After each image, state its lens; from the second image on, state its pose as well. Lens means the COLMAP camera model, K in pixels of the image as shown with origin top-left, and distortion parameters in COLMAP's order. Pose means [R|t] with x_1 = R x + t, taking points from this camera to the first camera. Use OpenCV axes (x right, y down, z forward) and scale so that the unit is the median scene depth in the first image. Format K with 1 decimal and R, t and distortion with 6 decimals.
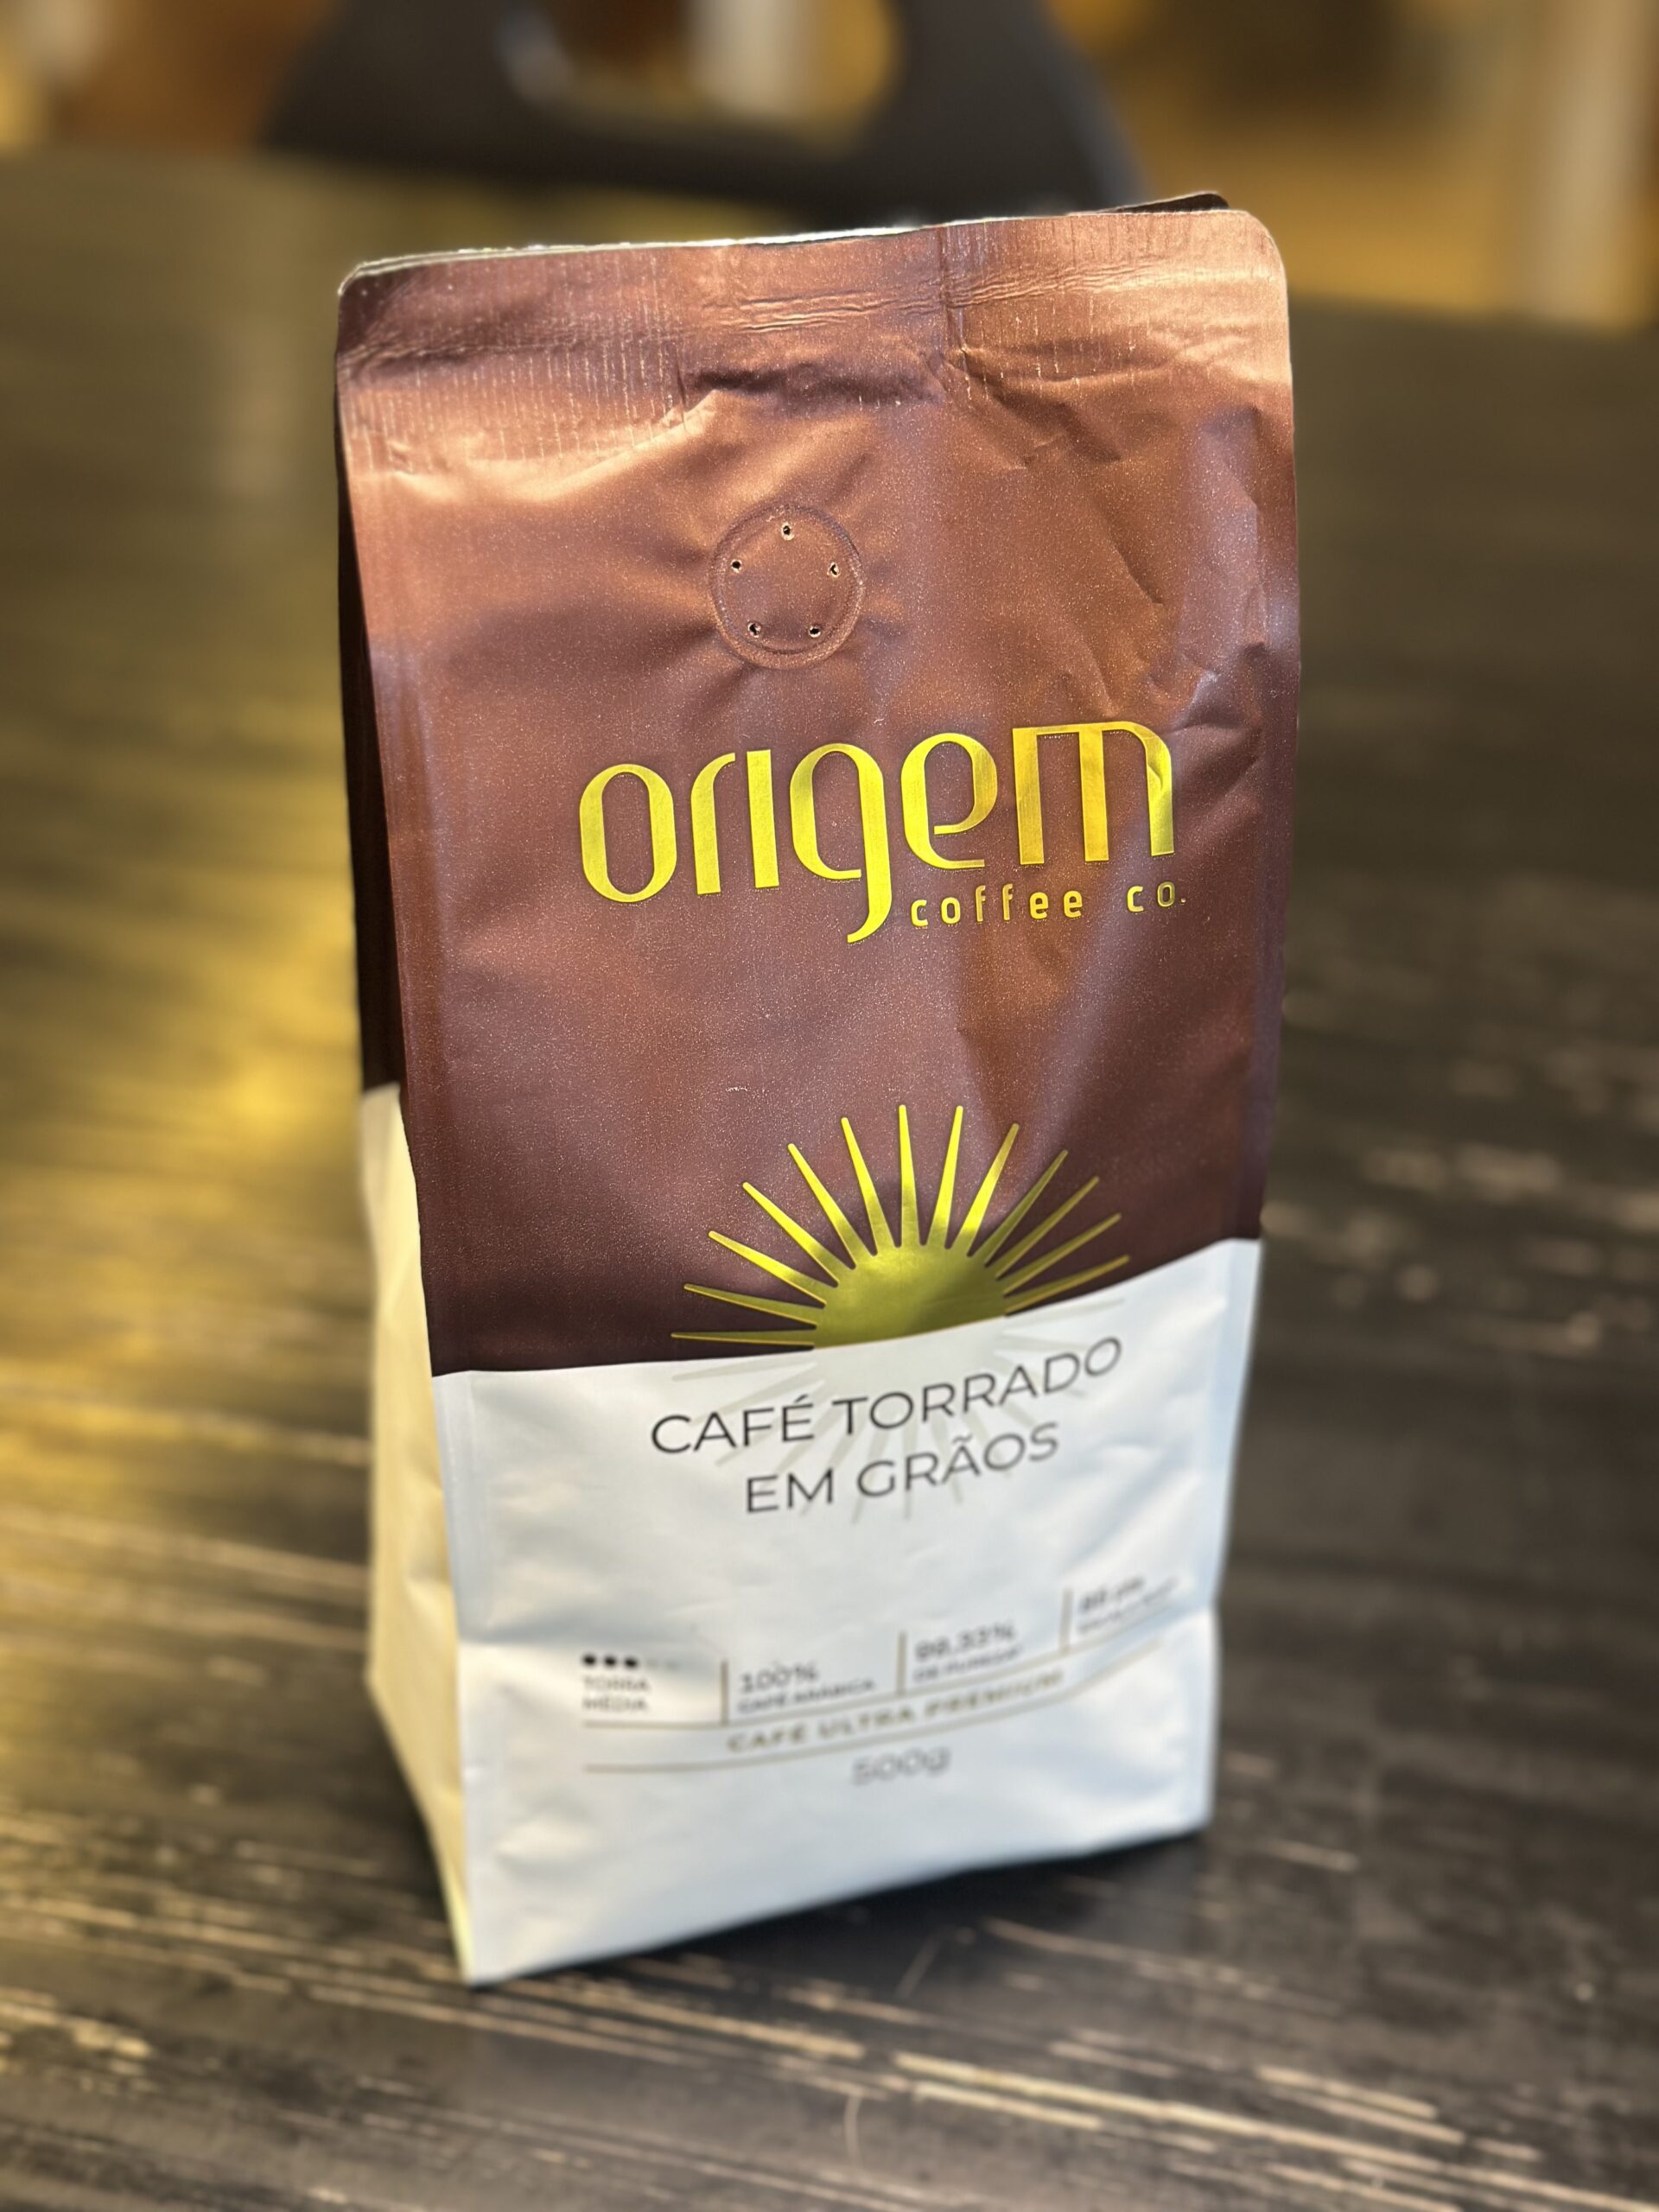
lens RADIAL K [[3143.9, 0, 858.5], [0, 3143.9, 1106.9], [0, 0, 1]] dist [0.215208, -0.548195]
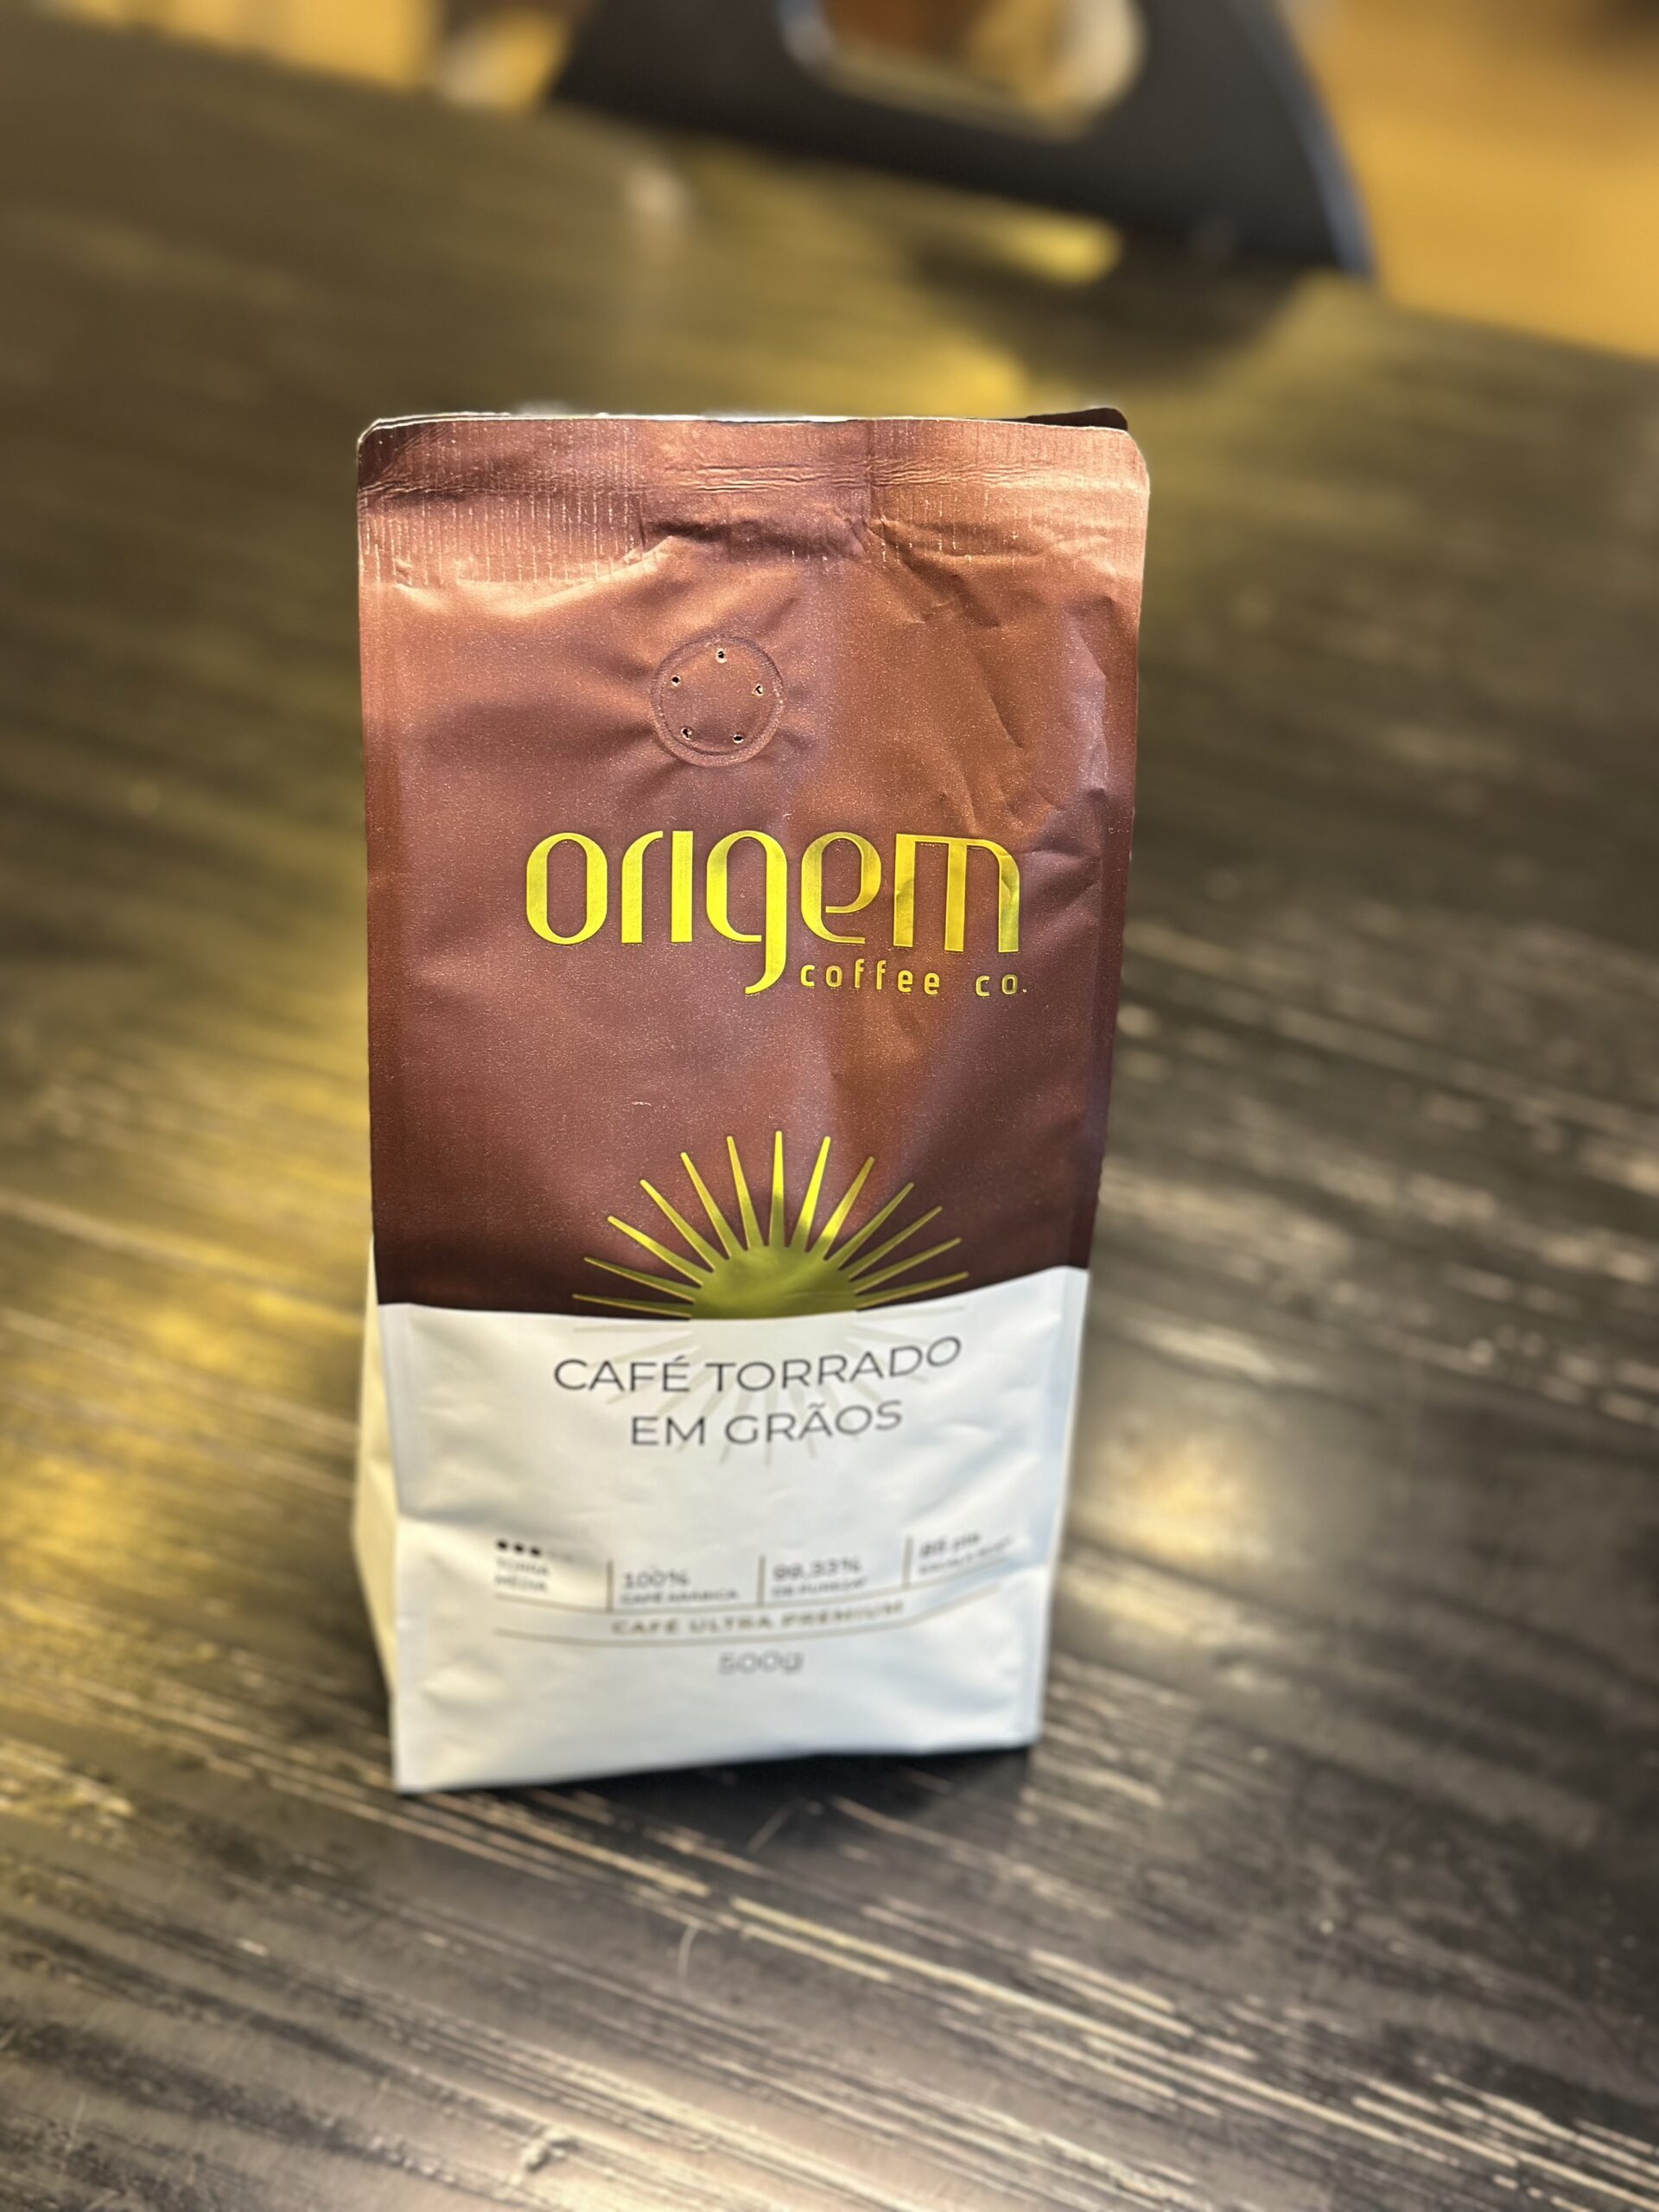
lens RADIAL K [[3143.9, 0, 858.5], [0, 3143.9, 1106.9], [0, 0, 1]] dist [0.215208, -0.548195]
pose [[0.988857, 0.116054, -0.093240, 0.148140], [-0.111120, 0.992200, 0.056493, -0.077429], [0.099069, -0.045502, 0.994040, -0.186252]]
